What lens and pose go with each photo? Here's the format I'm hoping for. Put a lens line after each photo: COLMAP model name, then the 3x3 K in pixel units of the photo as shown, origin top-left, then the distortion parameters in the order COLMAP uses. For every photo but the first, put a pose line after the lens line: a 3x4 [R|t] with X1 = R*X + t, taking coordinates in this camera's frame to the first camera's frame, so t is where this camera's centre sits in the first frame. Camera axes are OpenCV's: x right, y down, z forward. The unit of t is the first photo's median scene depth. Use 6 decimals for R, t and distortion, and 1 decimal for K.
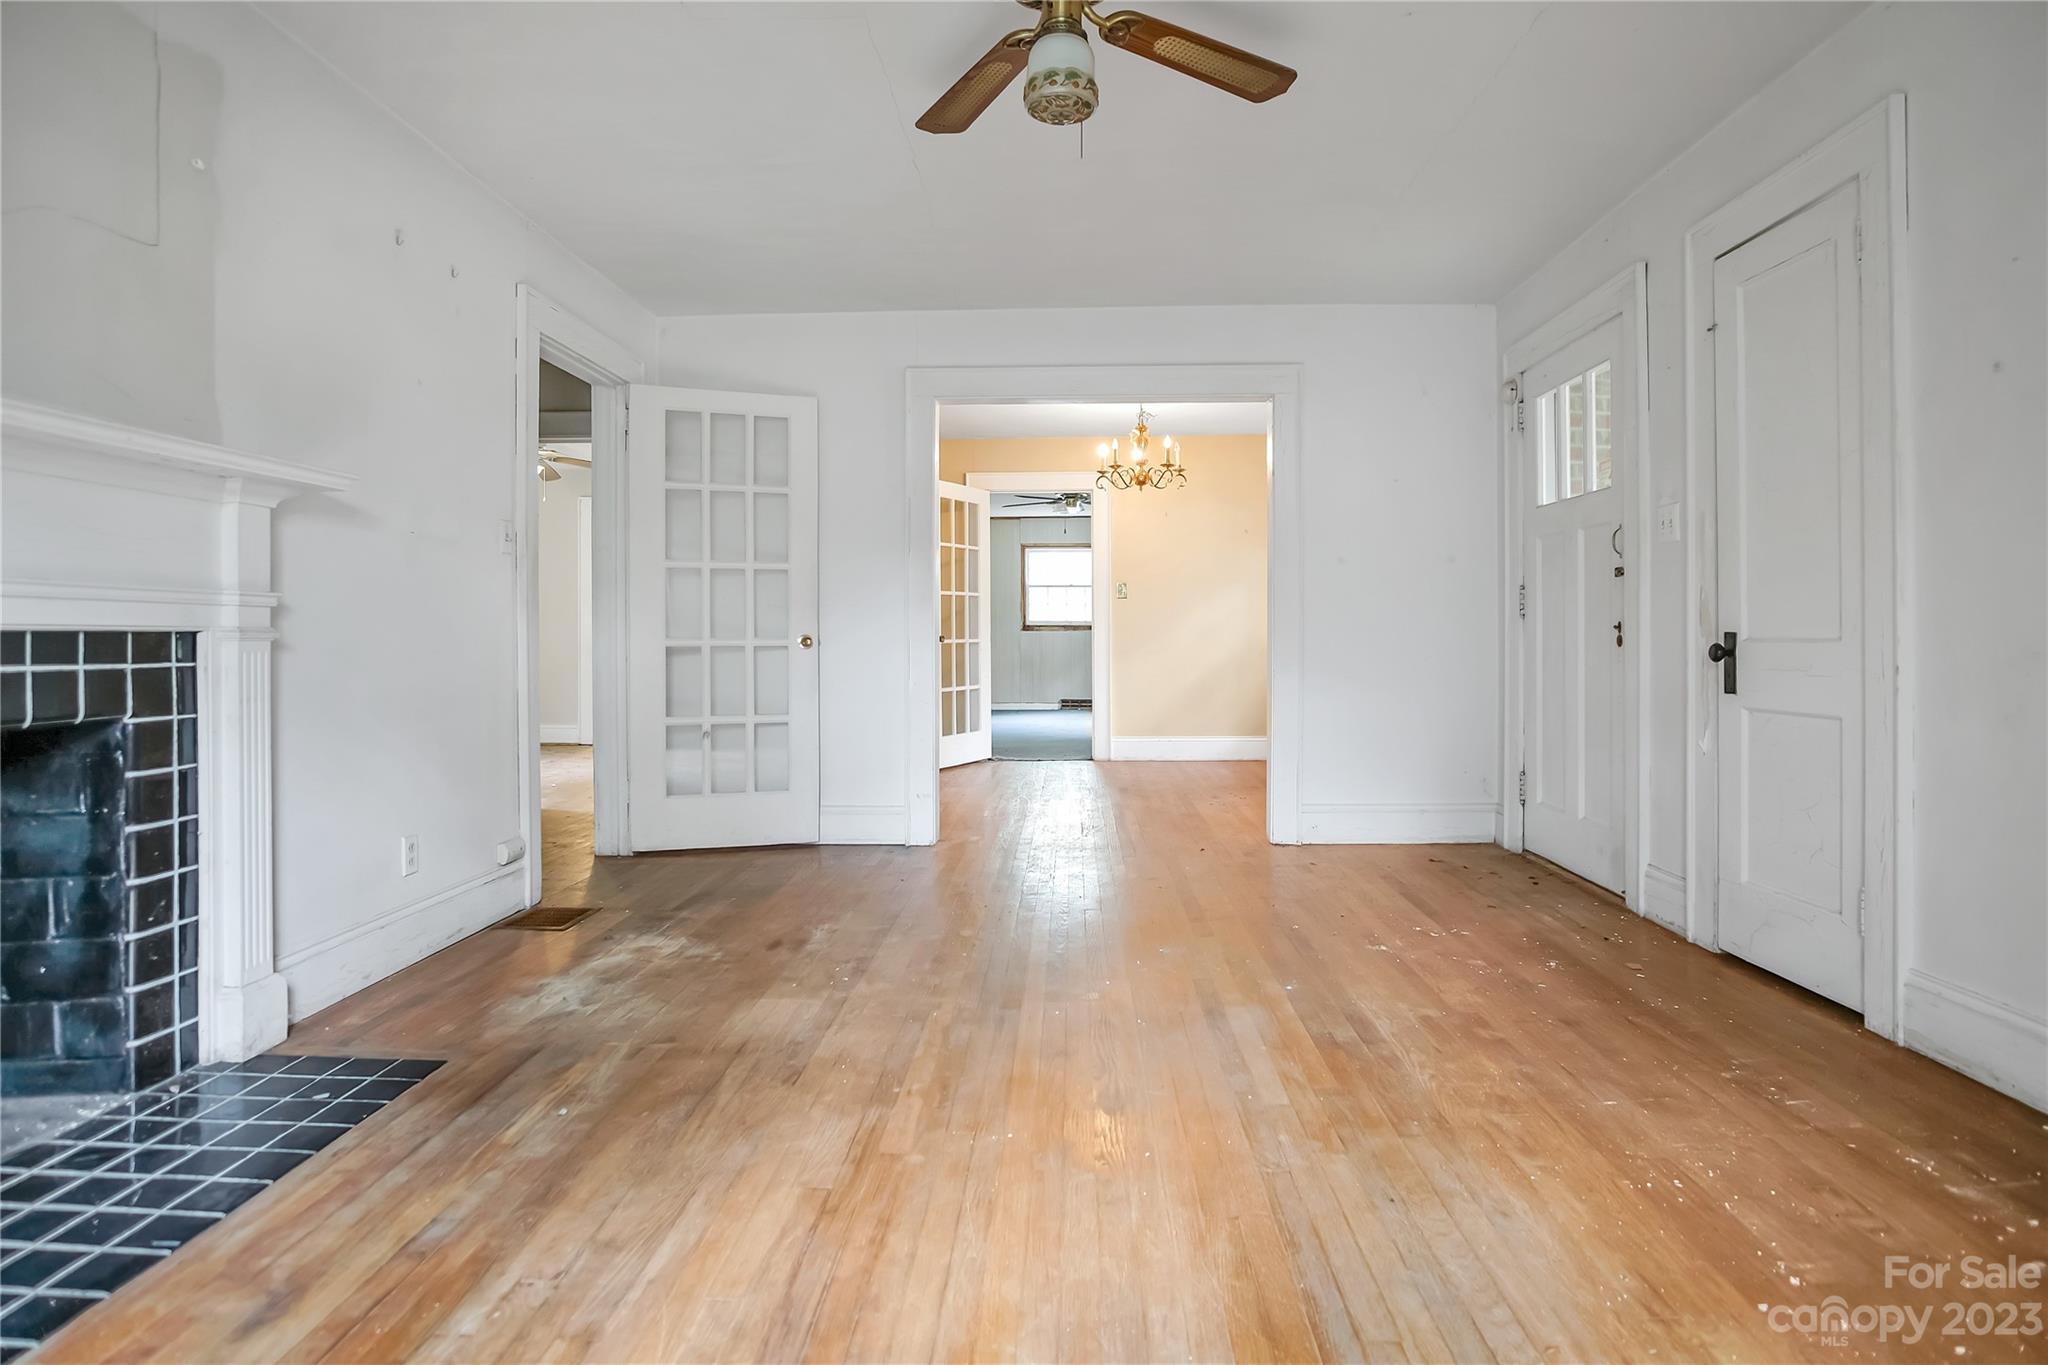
lens RADIAL K [[1202.0, 0, 1027.5], [0, 1202.0, 615.6], [0, 0, 1]] dist [-0.032820, 0.000958]
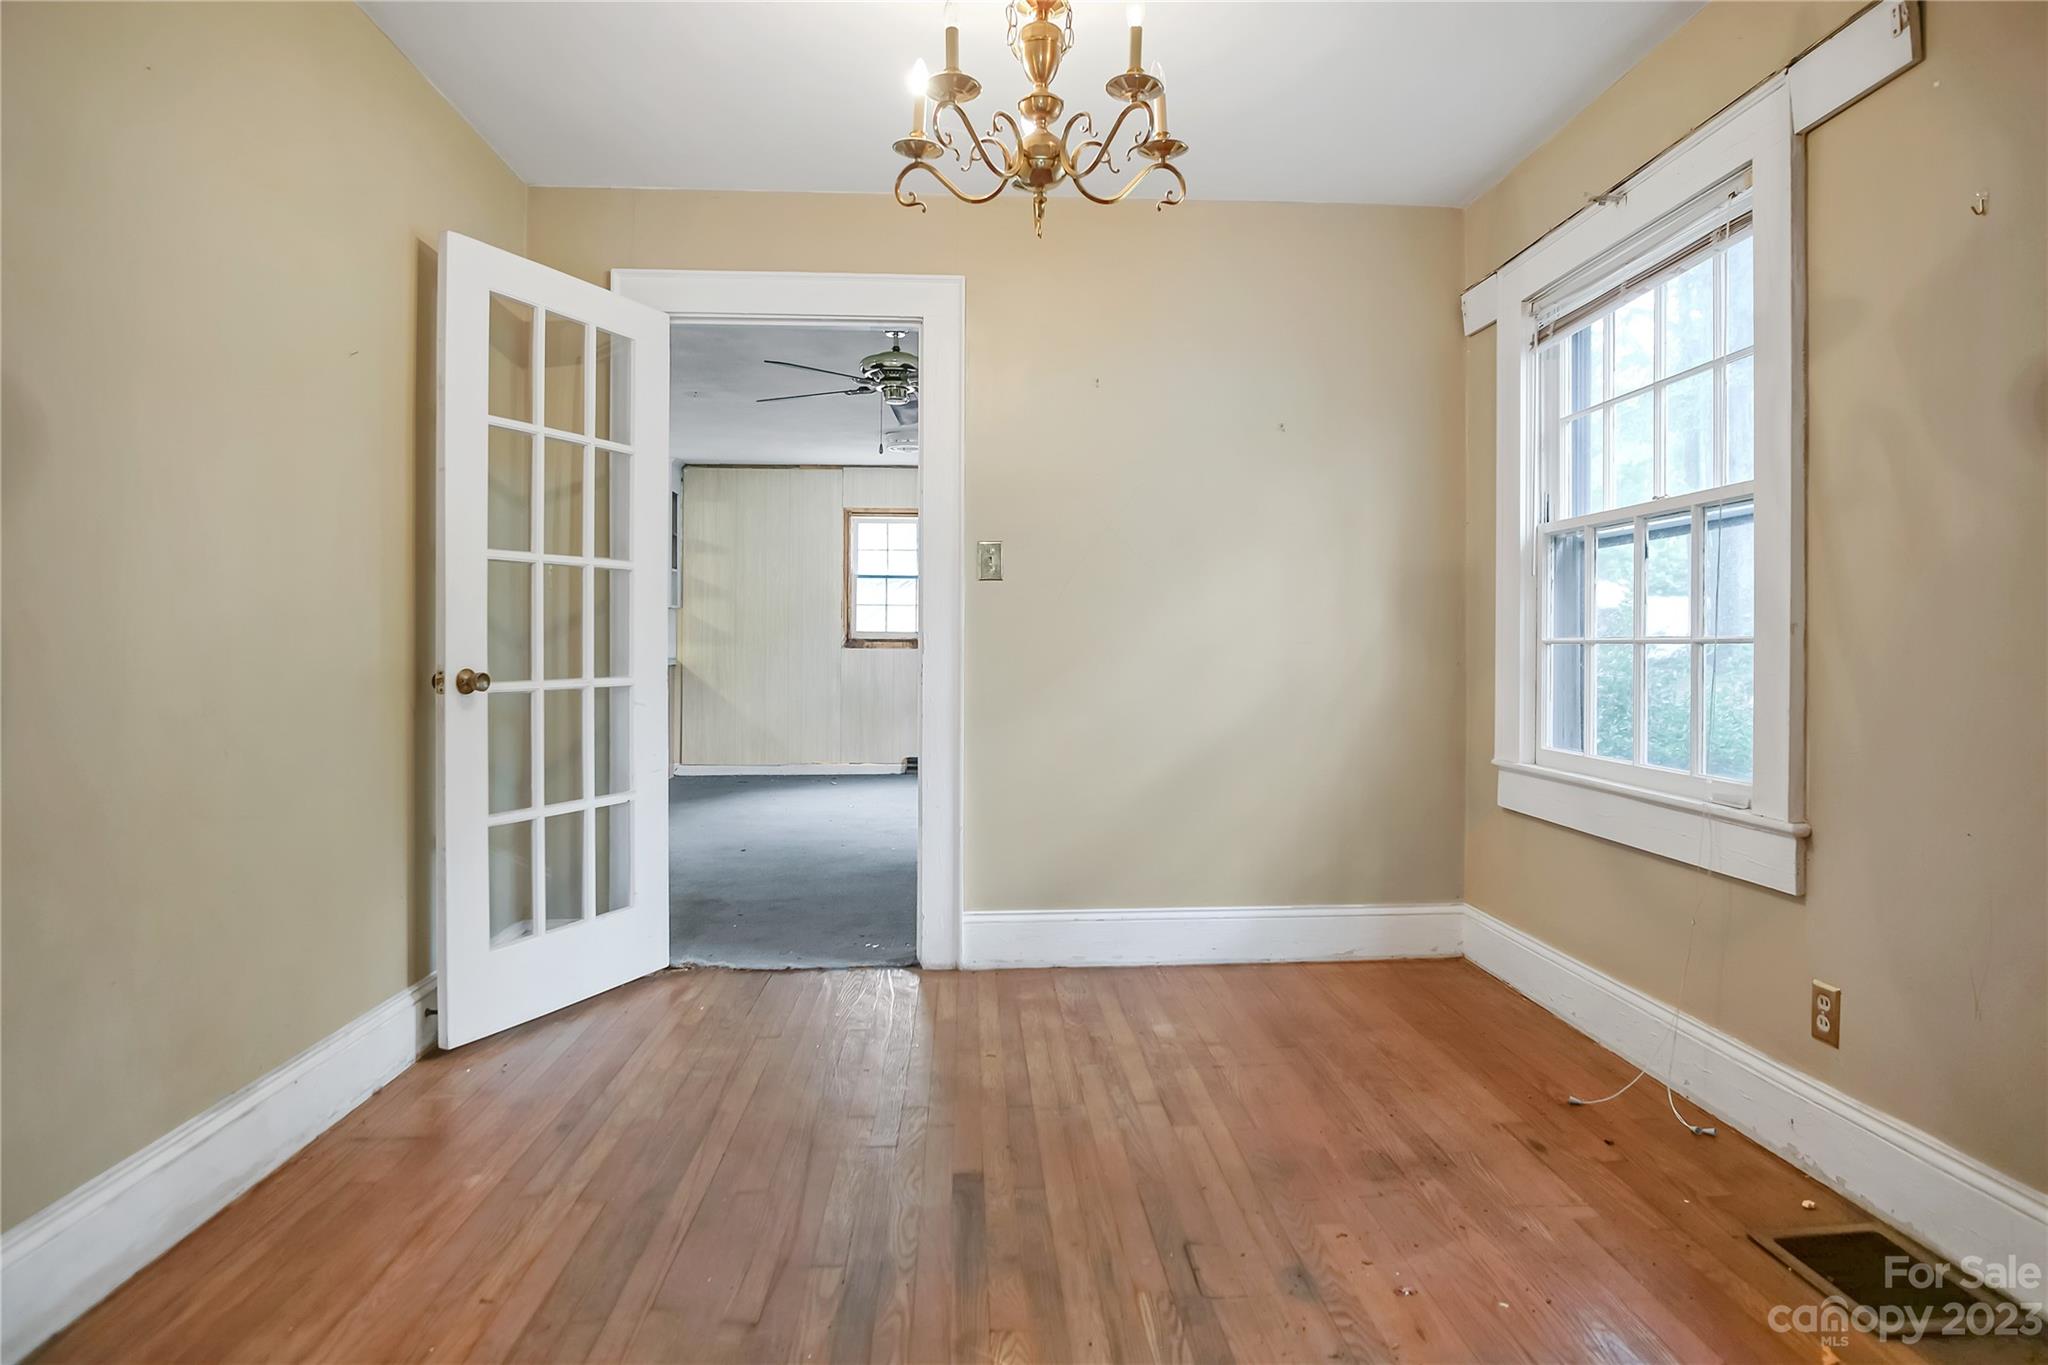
lens RADIAL K [[1202.0, 0, 1027.5], [0, 1202.0, 615.6], [0, 0, 1]] dist [-0.032820, 0.000958]
pose [[0.995979, 0.009204, 0.089109, 0.054223], [-0.008416, 0.999922, -0.009217, 0.001592], [-0.089187, 0.008430, 0.995979, 0.580907]]
